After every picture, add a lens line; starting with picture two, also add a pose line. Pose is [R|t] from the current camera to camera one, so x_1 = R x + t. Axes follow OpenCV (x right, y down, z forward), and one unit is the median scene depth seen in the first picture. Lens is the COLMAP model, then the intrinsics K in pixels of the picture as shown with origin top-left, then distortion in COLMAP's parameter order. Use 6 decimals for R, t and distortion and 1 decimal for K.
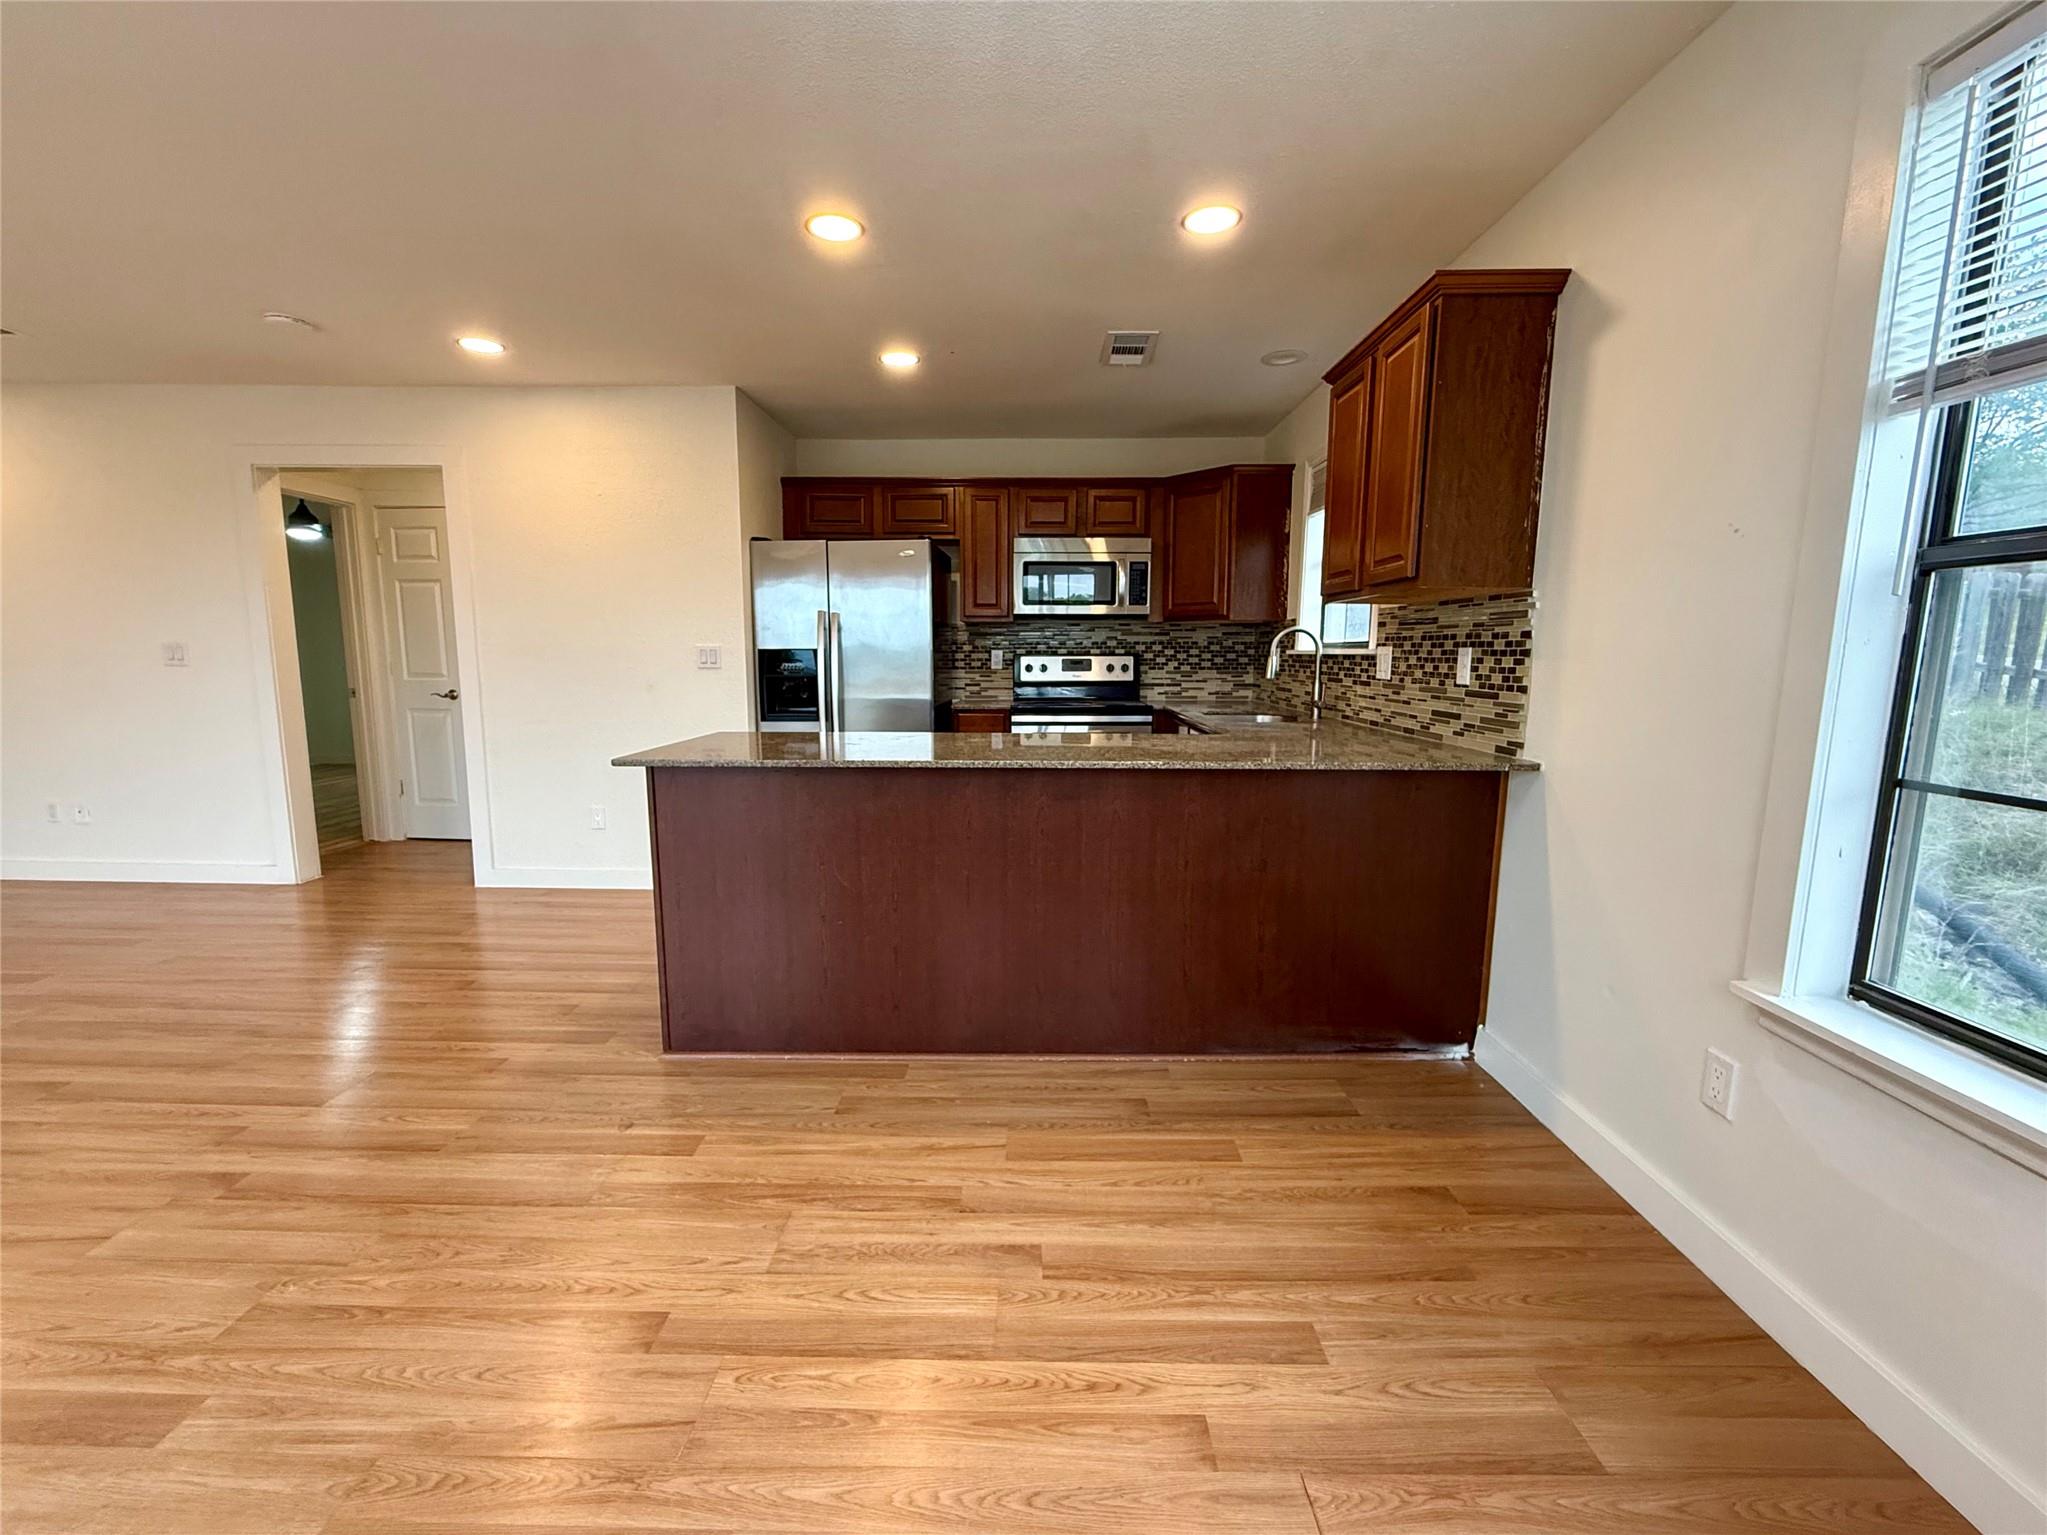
lens RADIAL K [[844.3, 0, 1017.0], [0, 844.3, 769.0], [0, 0, 1]] dist [-0.001384, -0.000085]
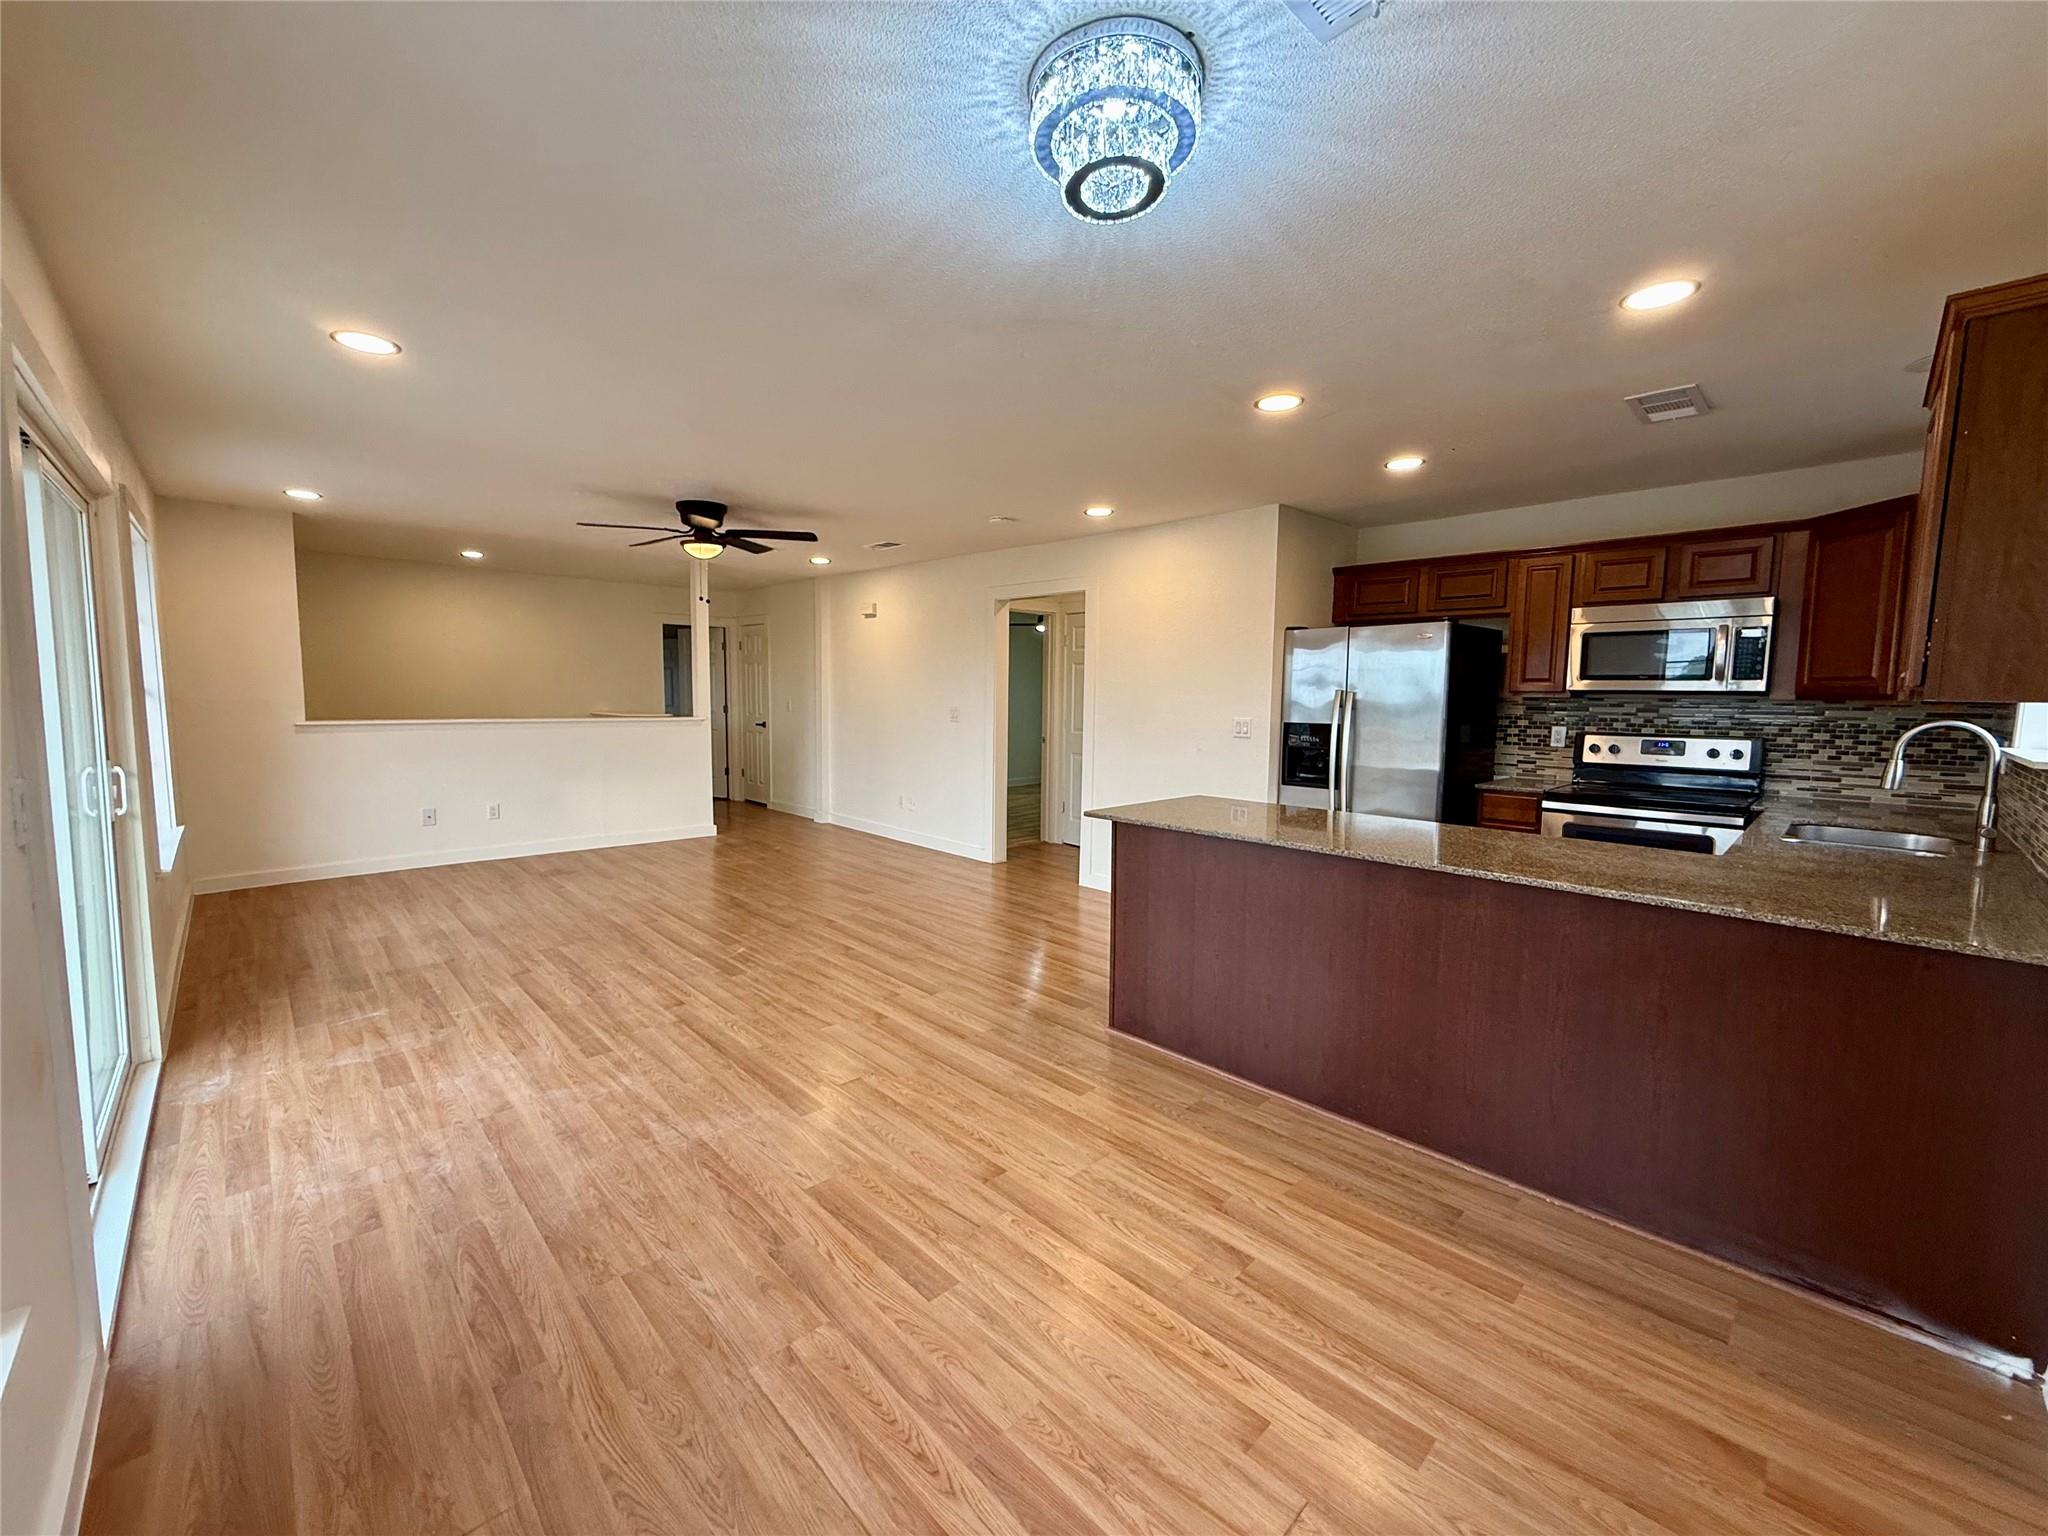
lens RADIAL K [[818.6, 0, 1017.9], [0, 818.6, 766.9], [0, 0, 1]] dist [0.000854, 0.000204]
pose [[0.705762, 0.069894, -0.704993, 0.368862], [-0.104943, 0.994457, -0.006466, -0.057050], [0.700634, 0.078547, 0.709185, -0.074823]]
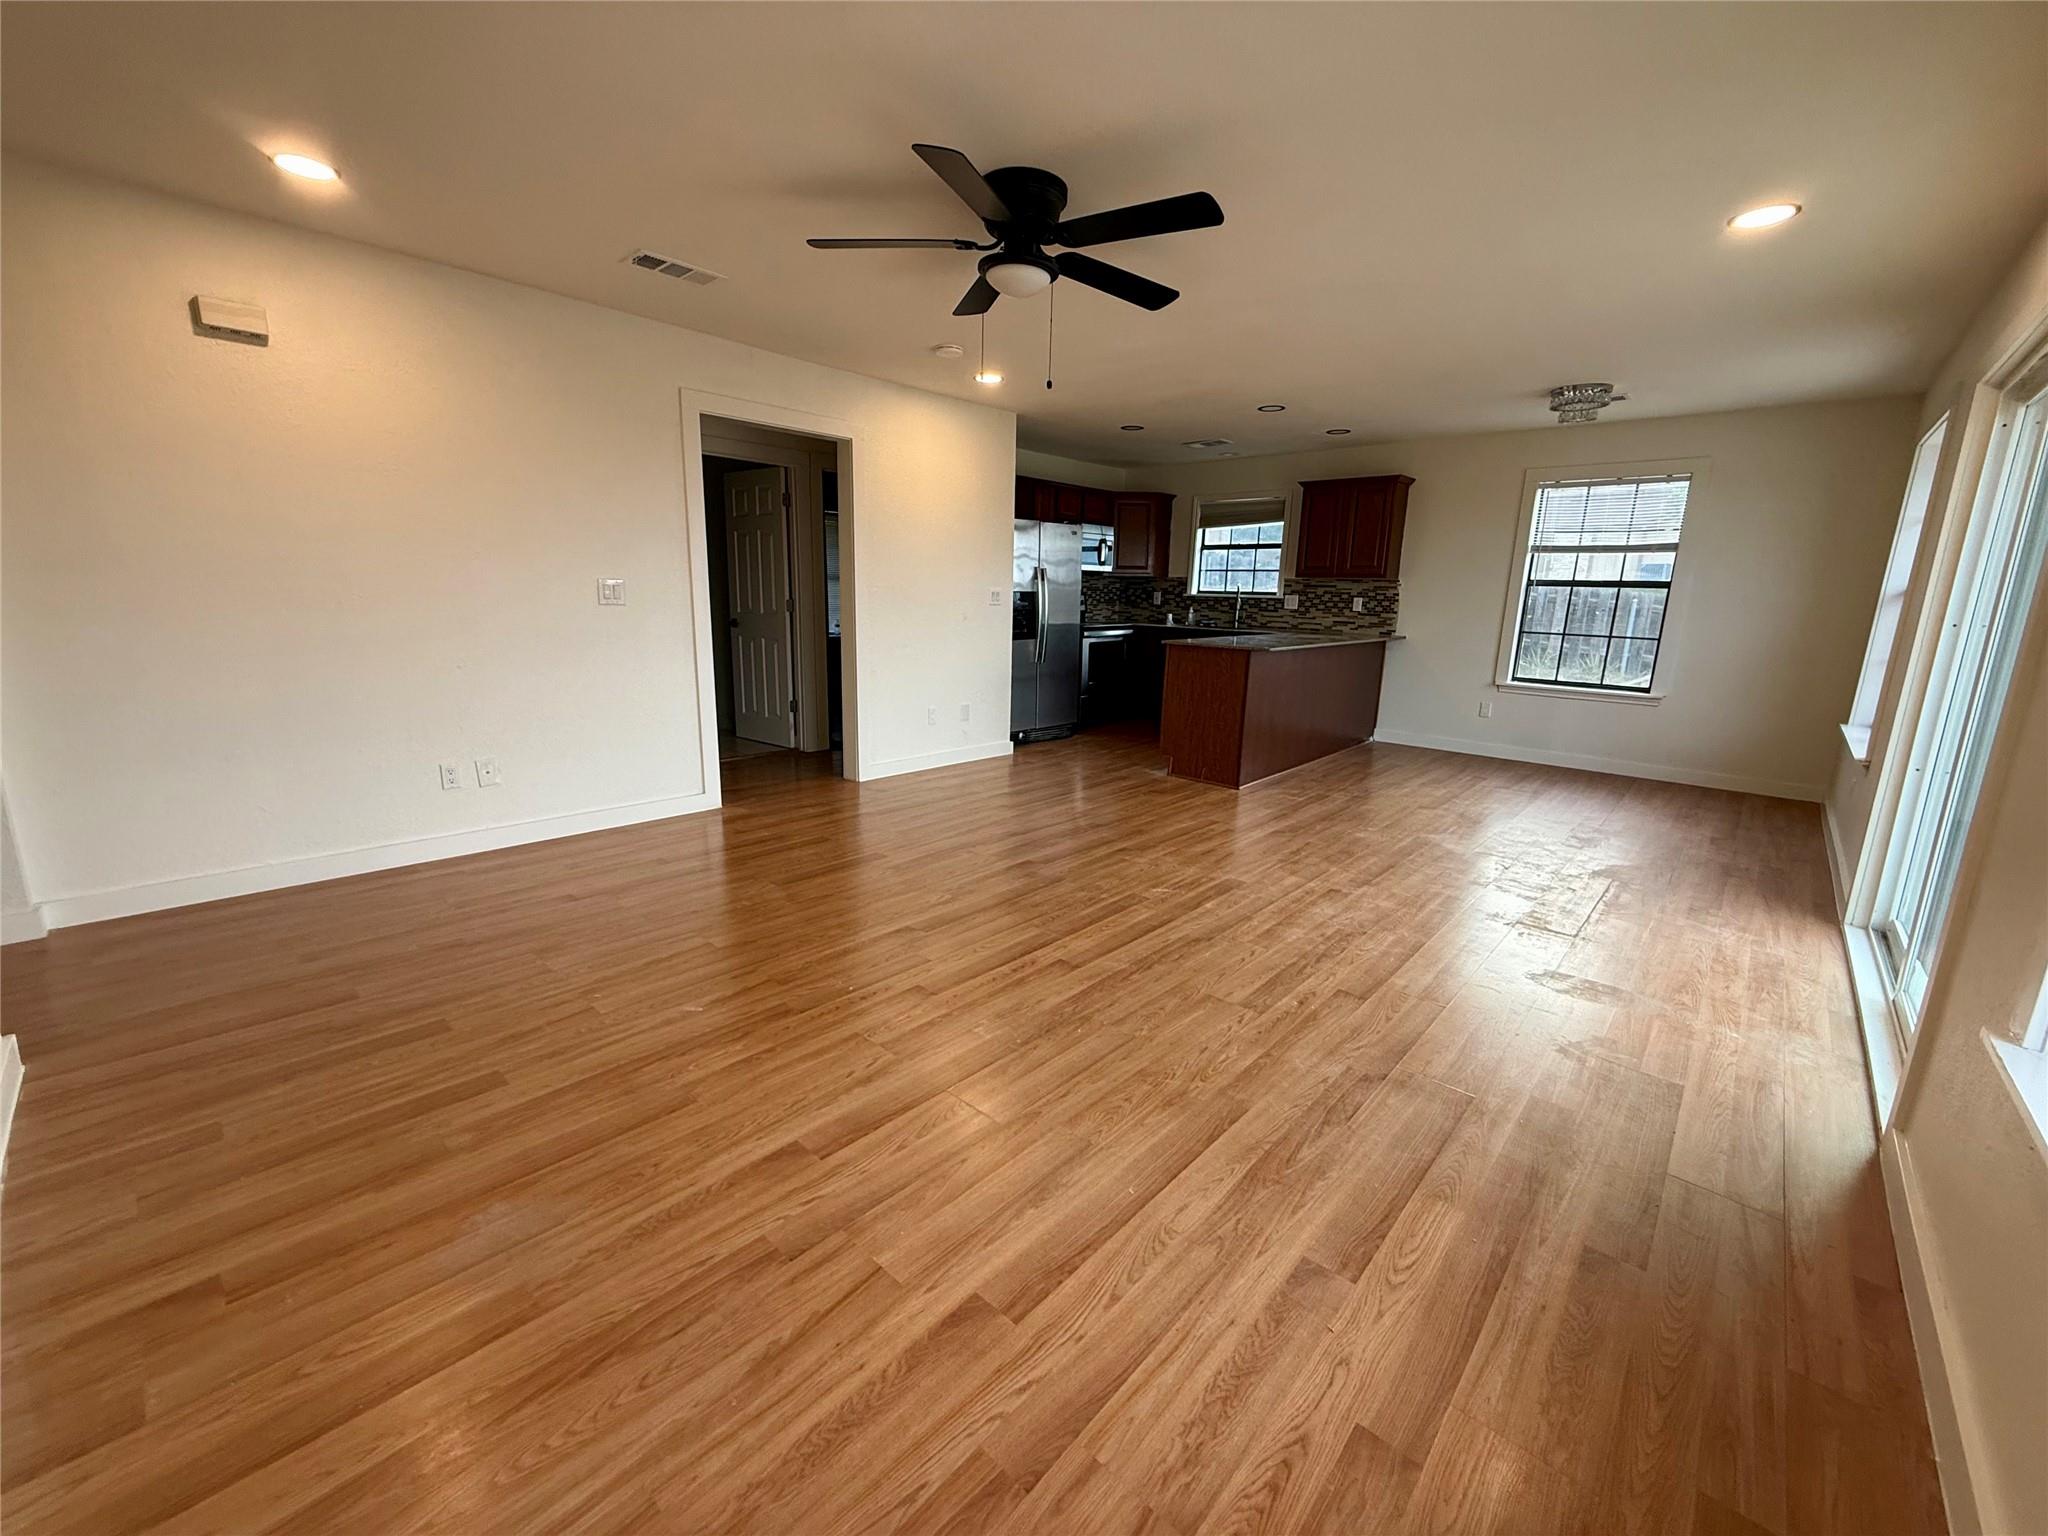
lens RADIAL K [[818.6, 0, 1017.9], [0, 818.6, 766.9], [0, 0, 1]] dist [0.000854, 0.000204]
pose [[0.659625, -0.149362, 0.736604, -2.245613], [0.082598, 0.988525, 0.126478, -0.025966], [-0.747042, -0.022586, 0.664393, 0.031034]]
